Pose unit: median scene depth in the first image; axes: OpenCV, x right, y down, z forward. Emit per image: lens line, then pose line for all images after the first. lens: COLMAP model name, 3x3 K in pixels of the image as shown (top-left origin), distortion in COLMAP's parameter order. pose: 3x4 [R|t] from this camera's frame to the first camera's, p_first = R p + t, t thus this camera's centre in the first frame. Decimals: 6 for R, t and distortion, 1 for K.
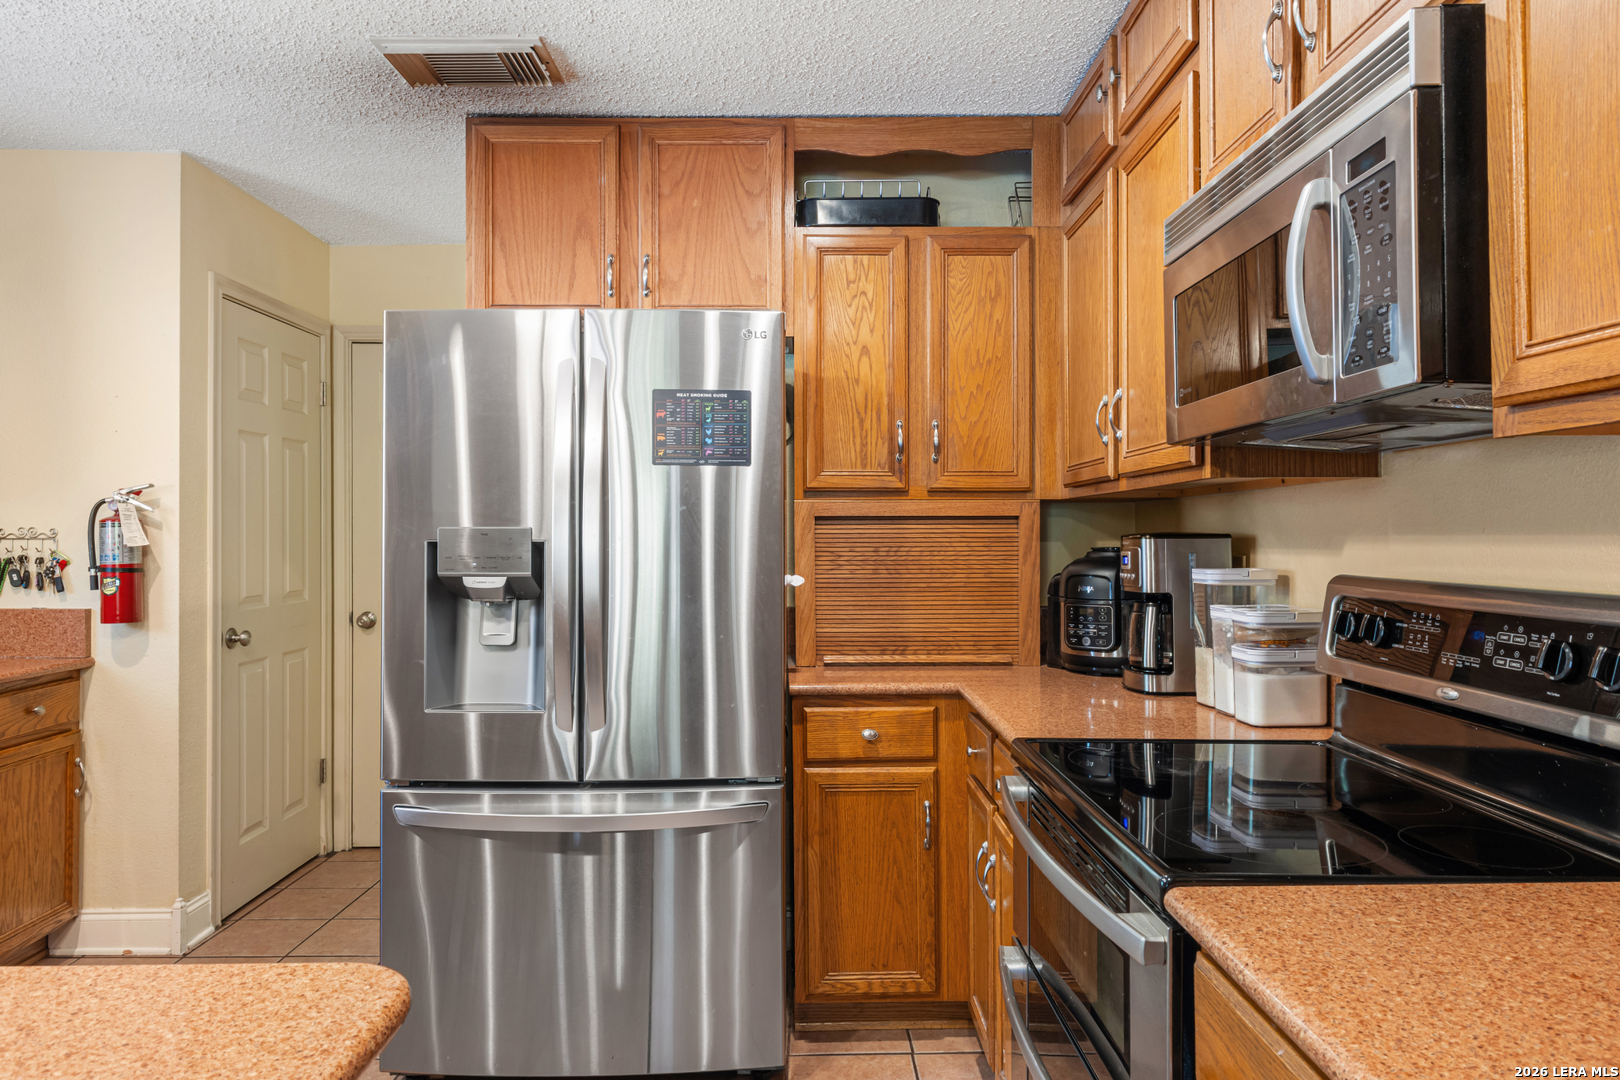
lens RADIAL K [[1051.3, 0, 808.9], [0, 1051.3, 529.6], [0, 0, 1]] dist [0.005348, 0.003221]
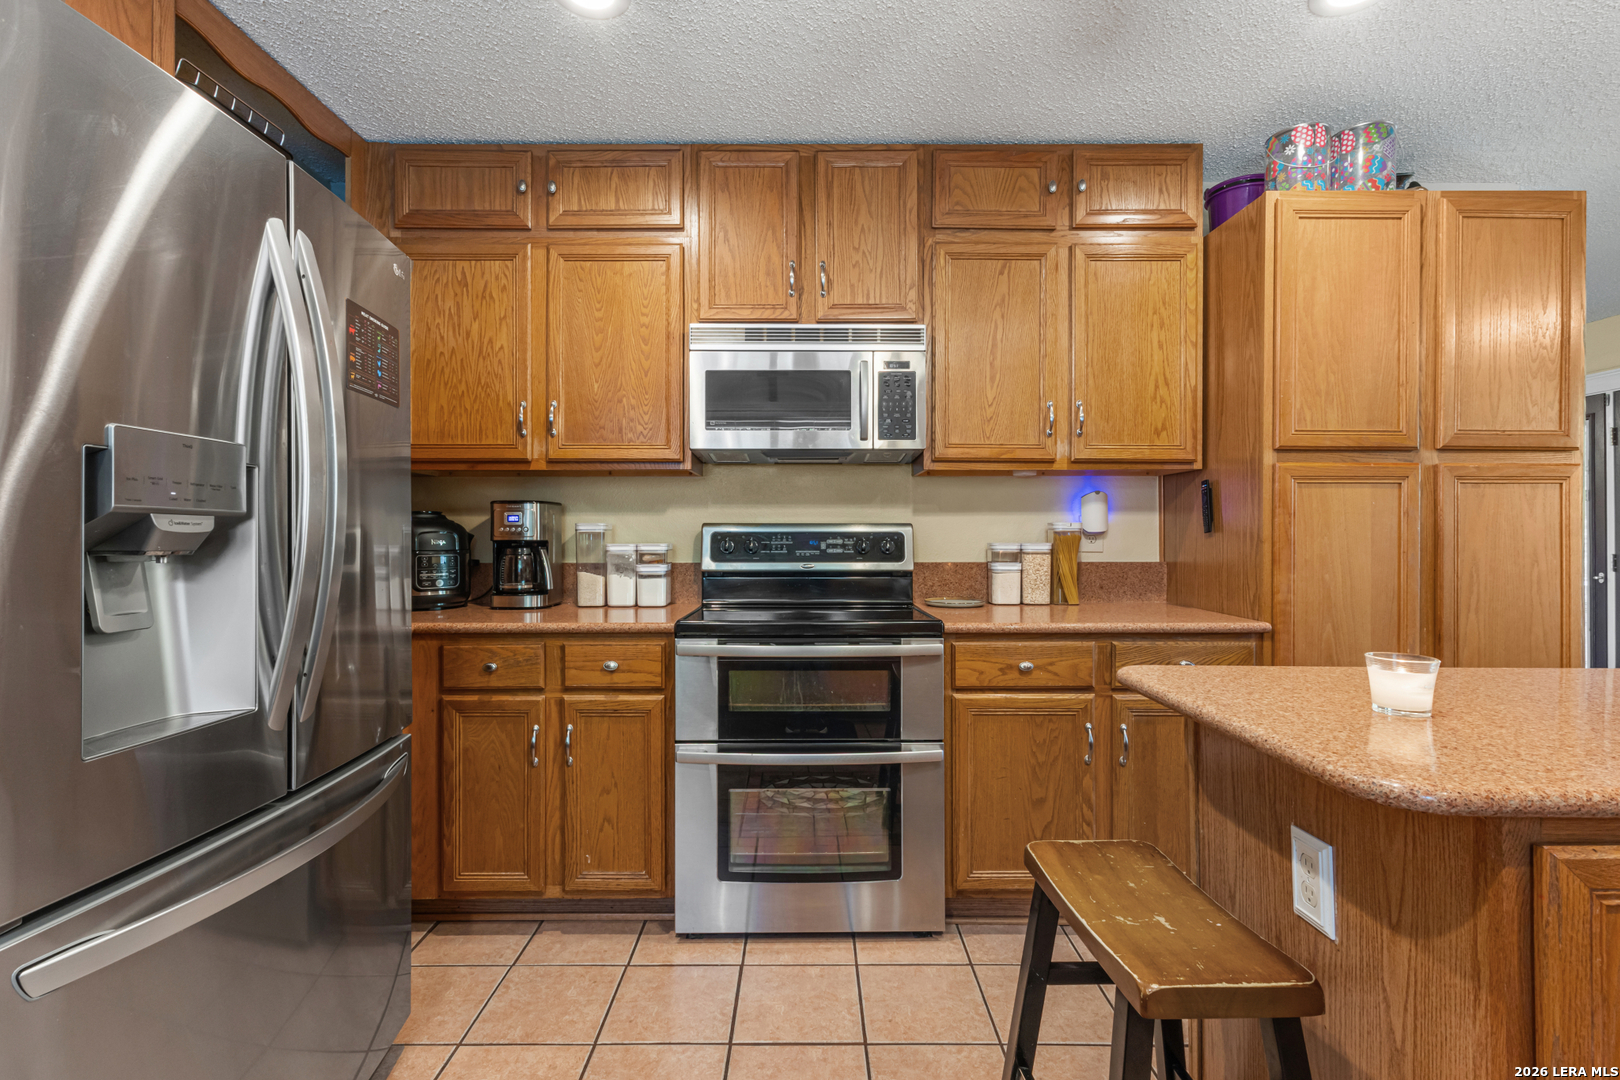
lens RADIAL K [[755.8, 0, 809.6], [0, 755.8, 537.4], [0, 0, 1]] dist [0.003266, 0.000396]
pose [[0.001107, 0.002195, 0.999997, -0.629331], [-0.005580, 0.999982, -0.002189, 0.047916], [-0.999984, -0.005578, 0.001119, 0.524046]]
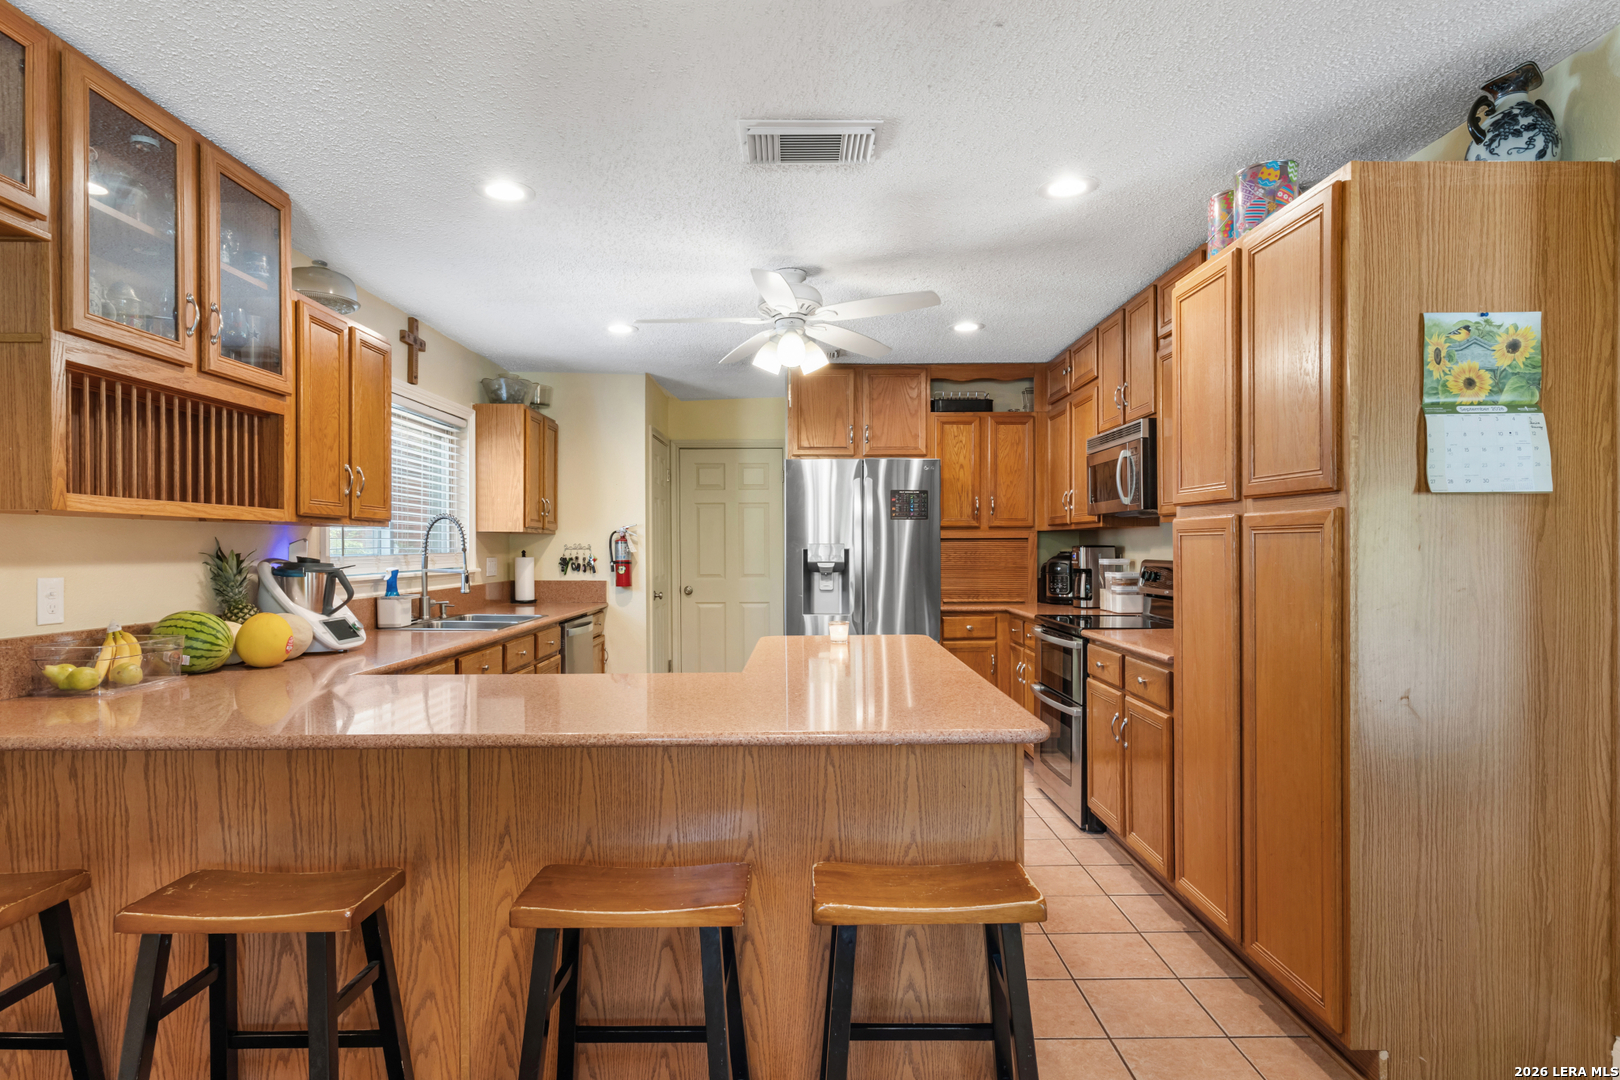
lens RADIAL K [[895.9, 0, 809.1], [0, 895.9, 560.6], [0, 0, 1]] dist [0.001430, 0.000167]
pose [[0.999997, -0.002503, 0.000068, -0.290916], [0.002502, 0.999780, 0.020847, -0.005362], [-0.000121, -0.020846, 0.999783, -0.999463]]
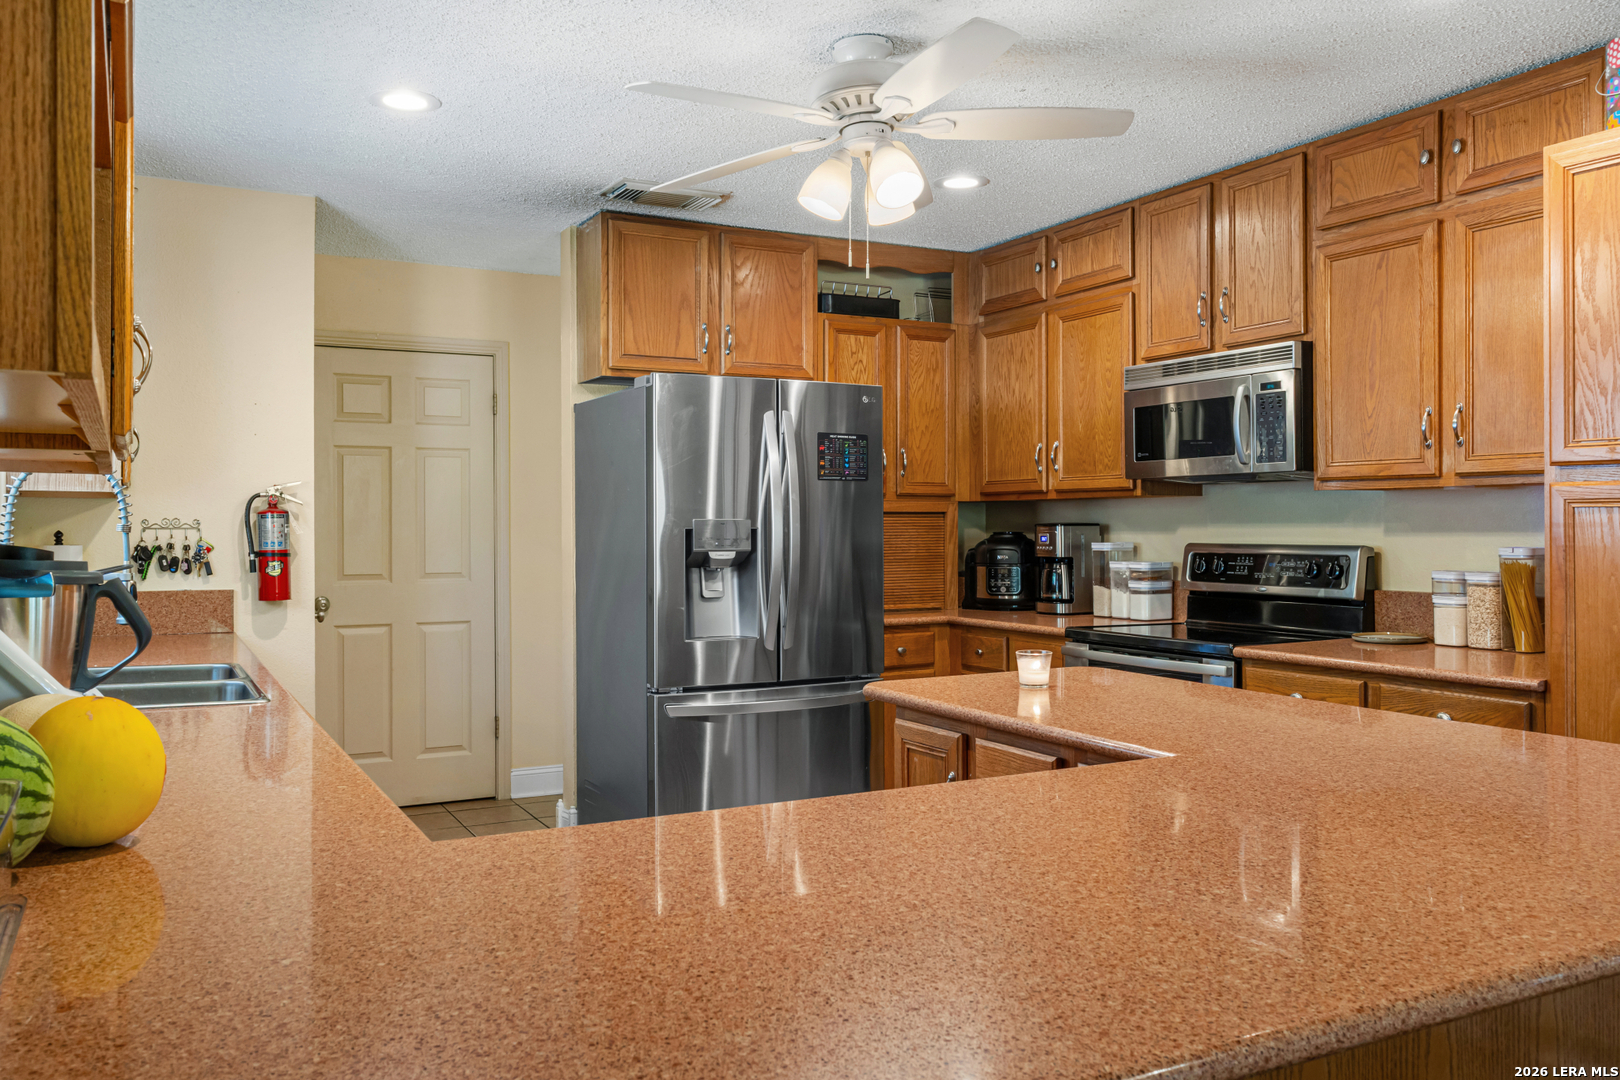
lens RADIAL K [[1296.5, 0, 815.4], [0, 1296.5, 536.3], [0, 0, 1]] dist [0.017924, 0.000628]
pose [[0.882663, -0.004735, 0.469982, -0.894345], [-0.001215, 0.999923, 0.012356, -0.000572], [-0.470004, -0.011477, 0.882590, -0.606275]]
